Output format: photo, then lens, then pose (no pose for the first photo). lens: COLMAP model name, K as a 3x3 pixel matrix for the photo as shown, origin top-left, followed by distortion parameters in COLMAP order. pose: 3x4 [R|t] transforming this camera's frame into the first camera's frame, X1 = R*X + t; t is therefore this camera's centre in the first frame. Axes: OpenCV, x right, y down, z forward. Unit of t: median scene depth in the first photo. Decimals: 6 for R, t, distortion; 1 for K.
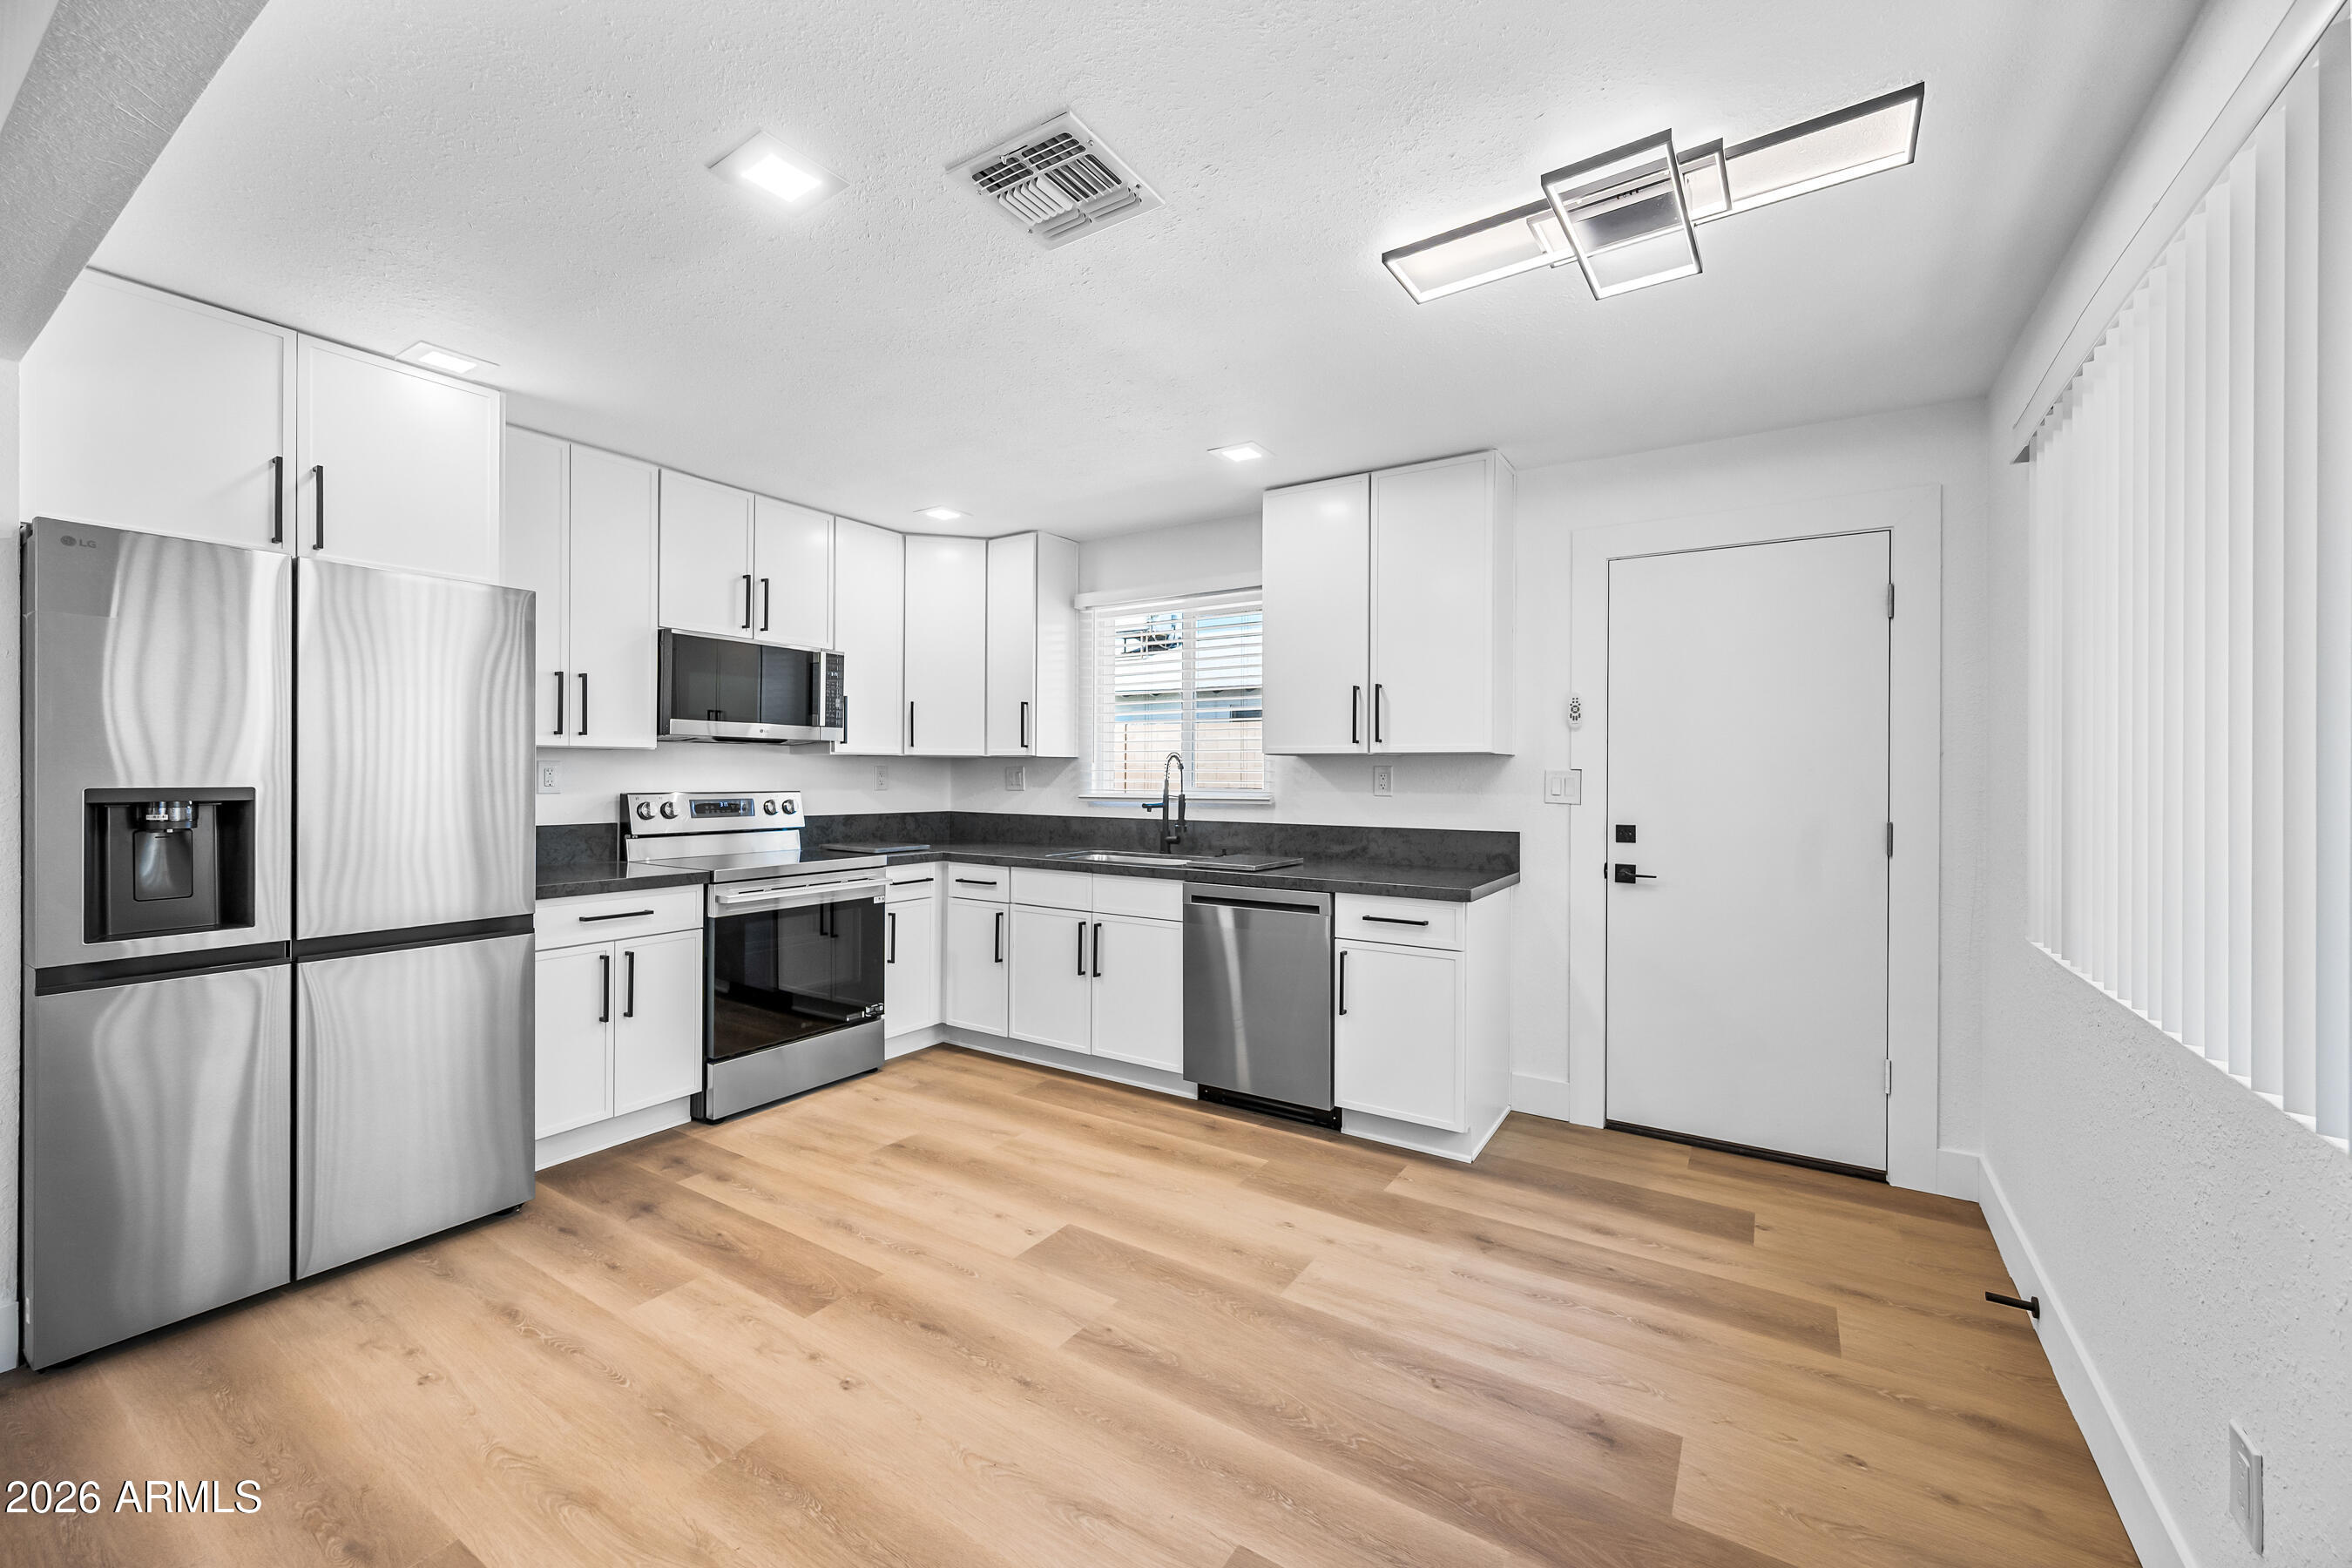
lens RADIAL K [[927.5, 0, 1183.9], [0, 927.5, 772.4], [0, 0, 1]] dist [-0.001154, 0.000563]
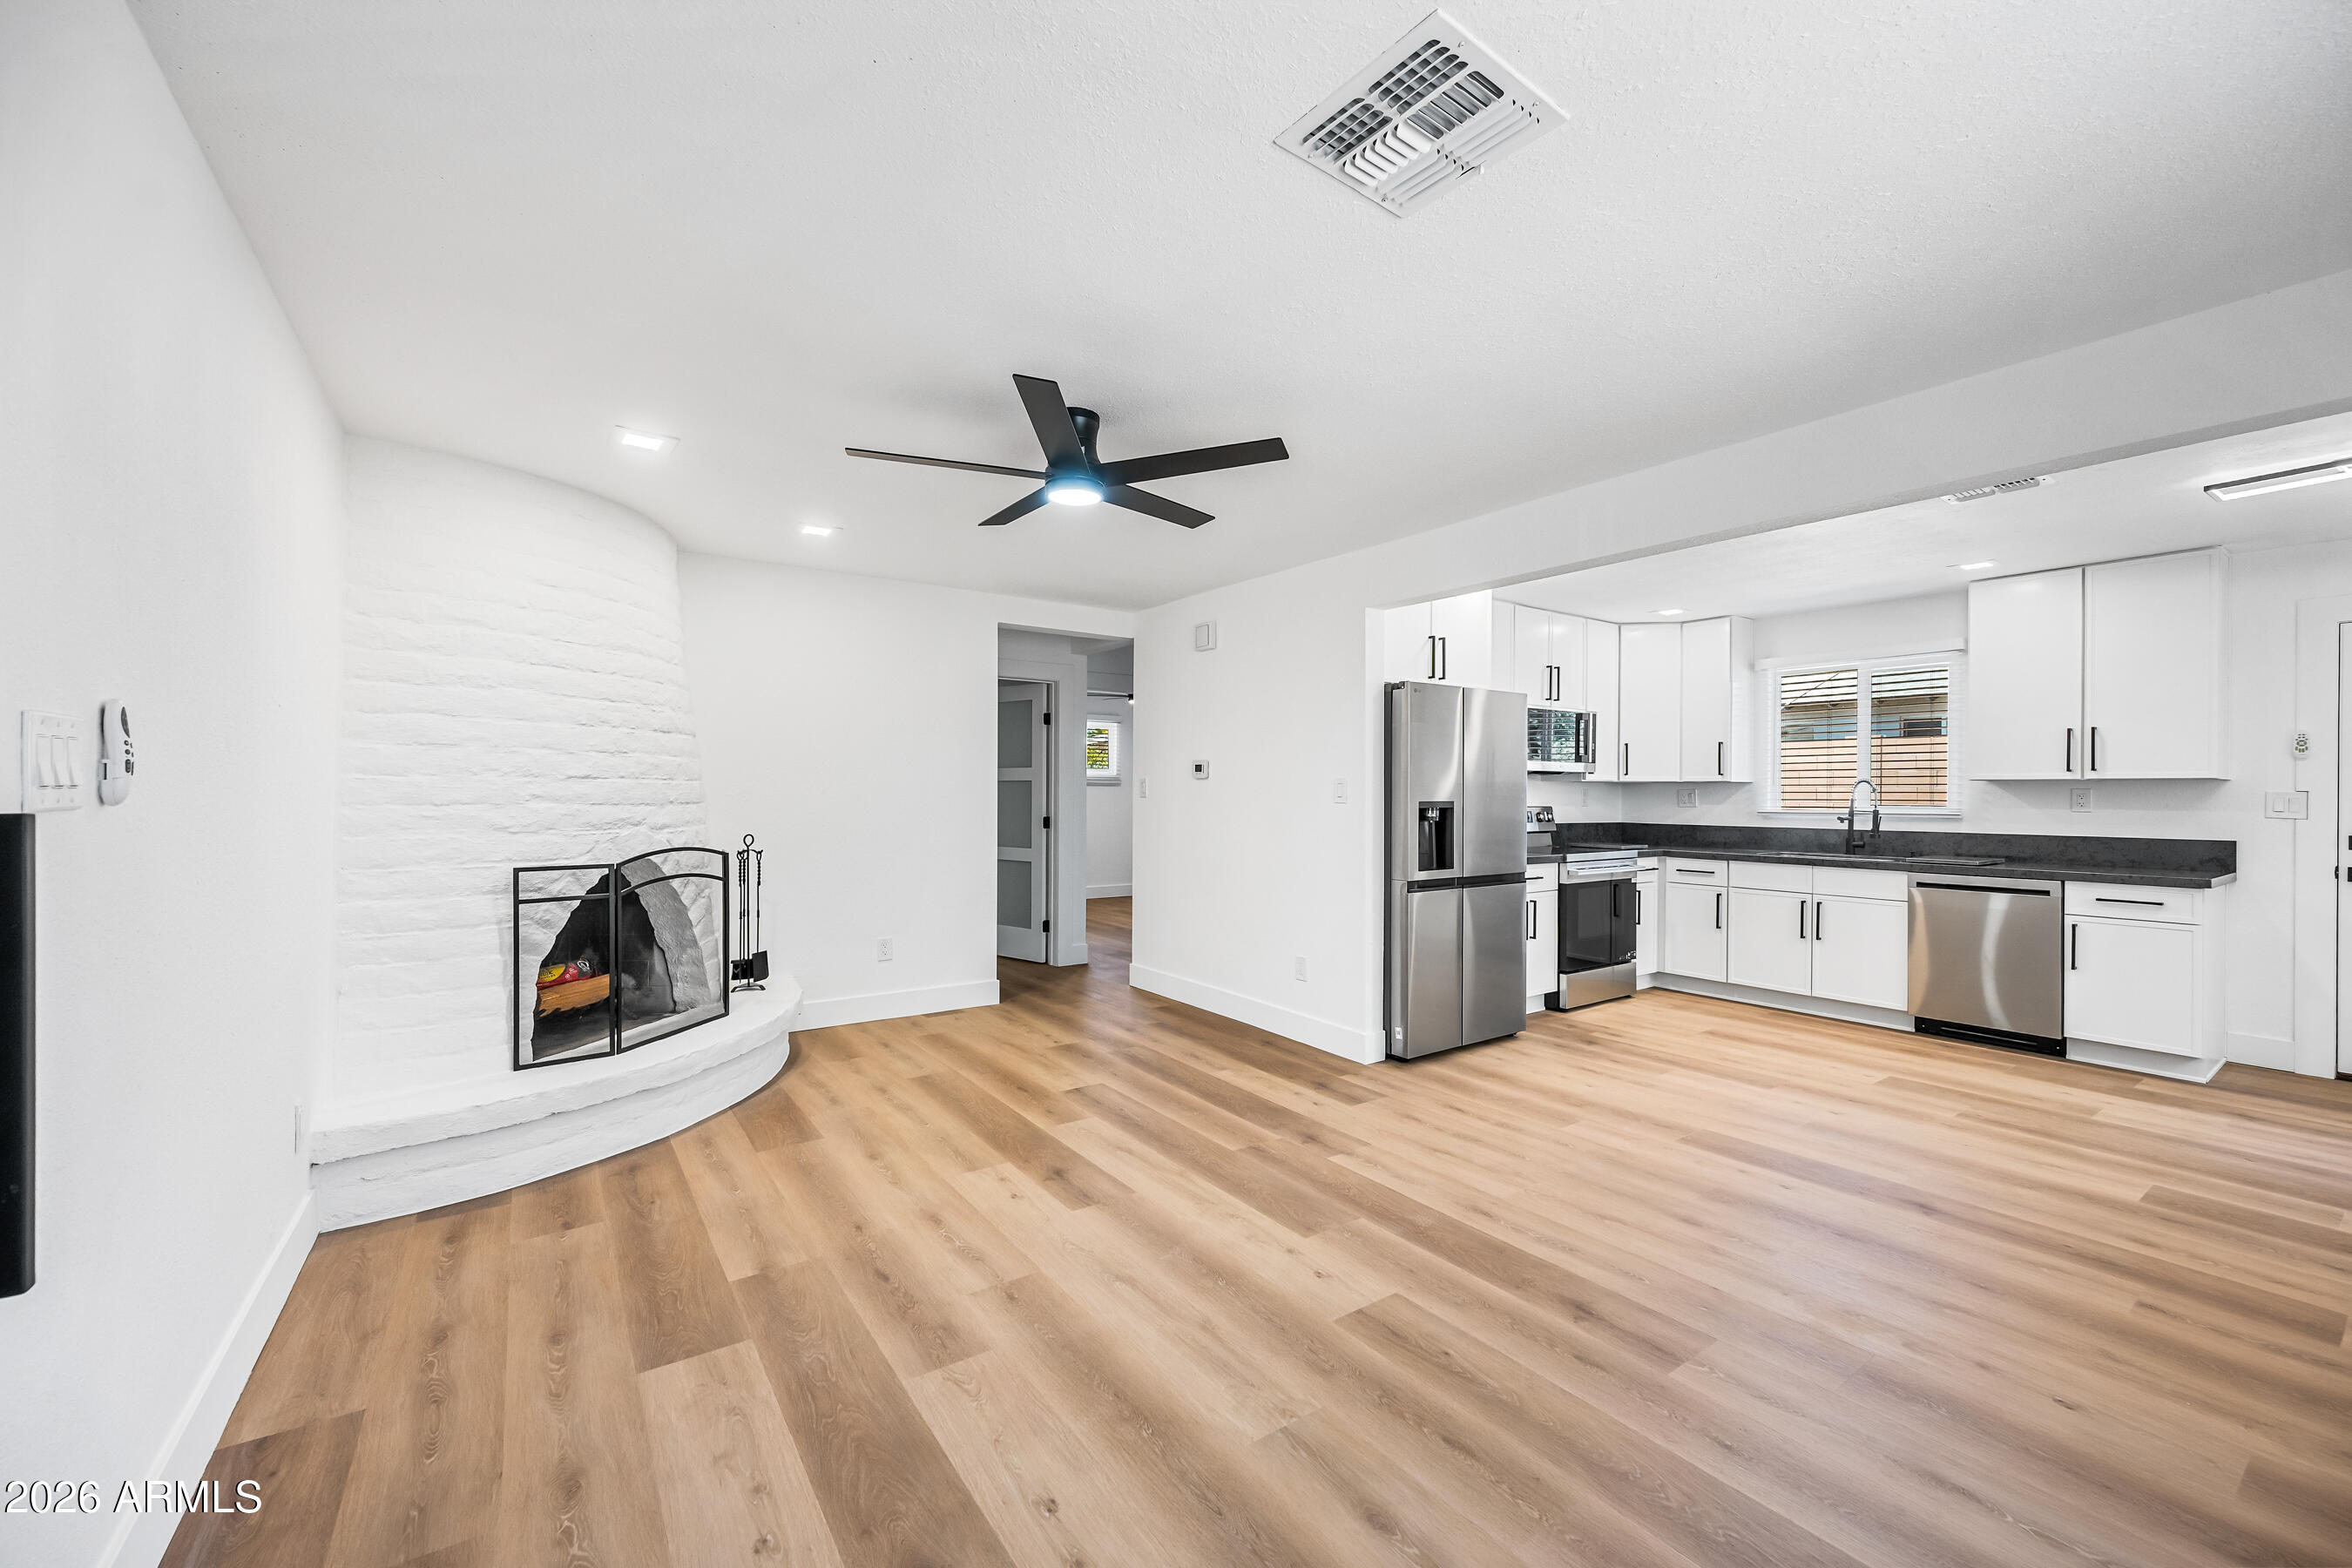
lens RADIAL K [[927.5, 0, 1186.7], [0, 927.5, 792.0], [0, 0, 1]] dist [-0.001154, 0.000563]
pose [[0.926117, -0.000469, -0.377235, -0.508806], [0.000132, 1.000000, -0.000921, -0.001420], [0.377235, 0.000803, 0.926117, -0.741017]]
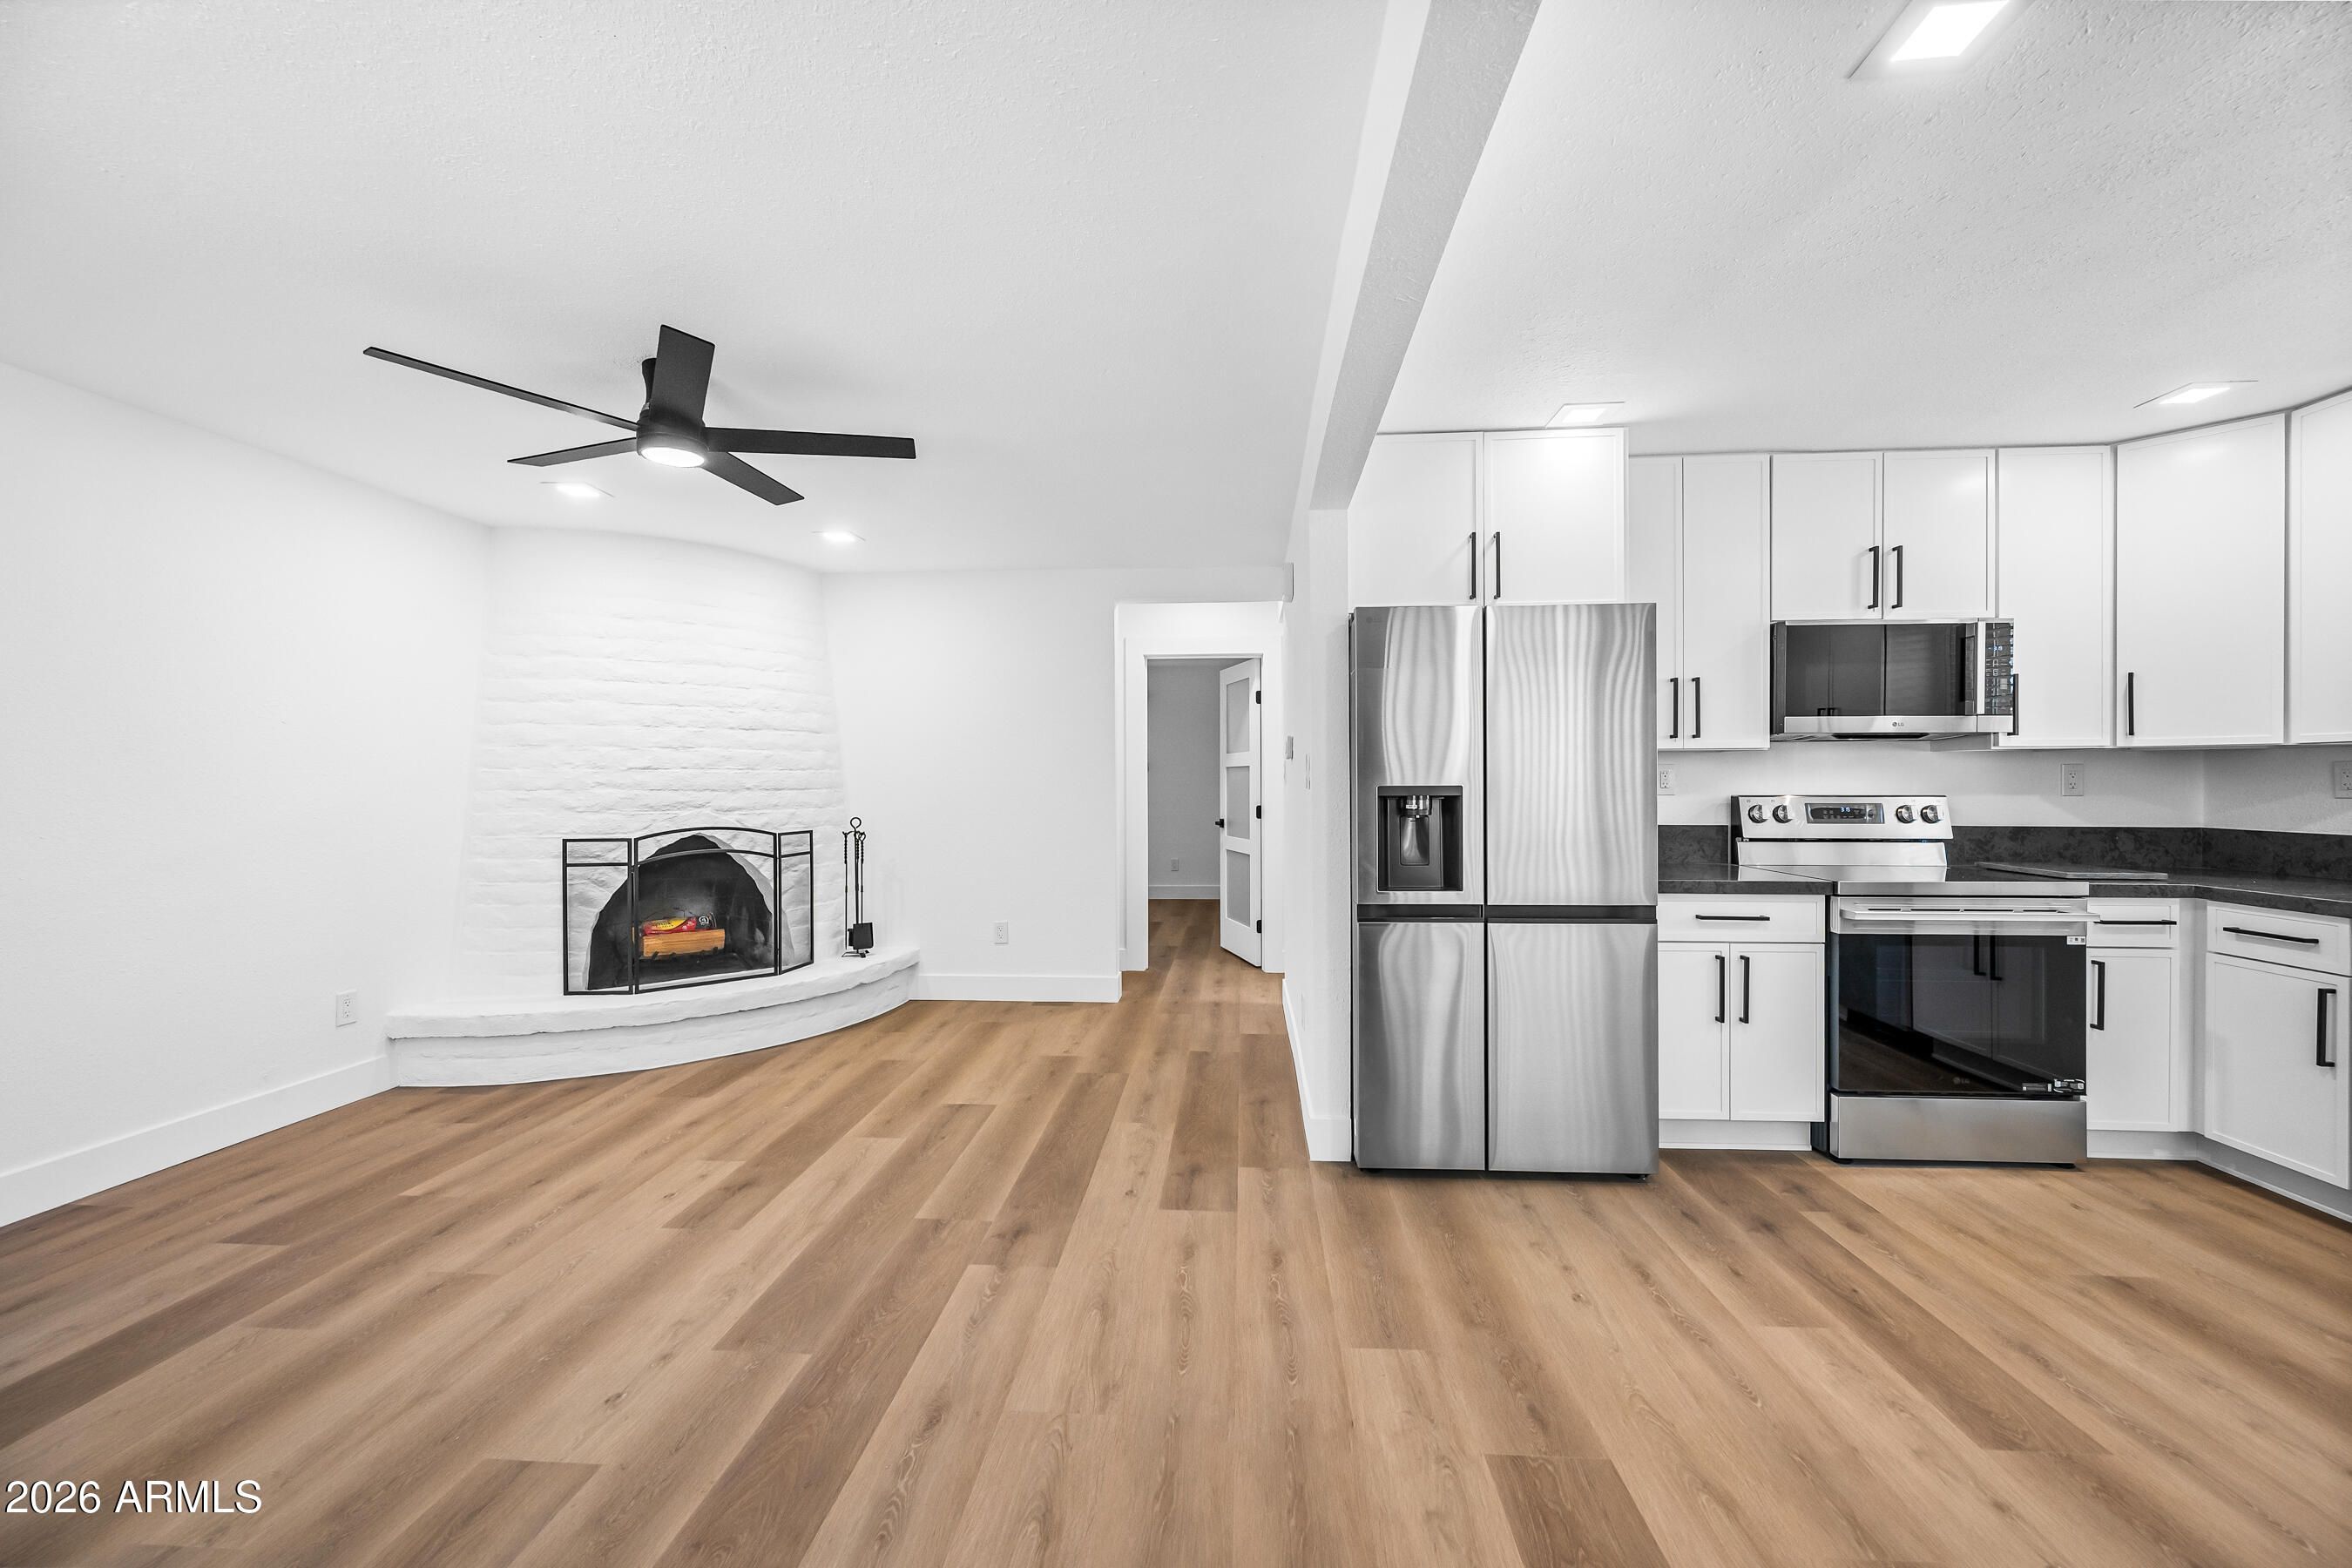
lens RADIAL K [[927.5, 0, 1183.6], [0, 927.5, 780.8], [0, 0, 1]] dist [-0.001154, 0.000563]
pose [[0.483613, -0.005263, -0.875266, -0.024896], [0.006135, 0.999978, -0.002624, 0.006656], [0.875261, -0.004101, 0.483634, 0.008587]]
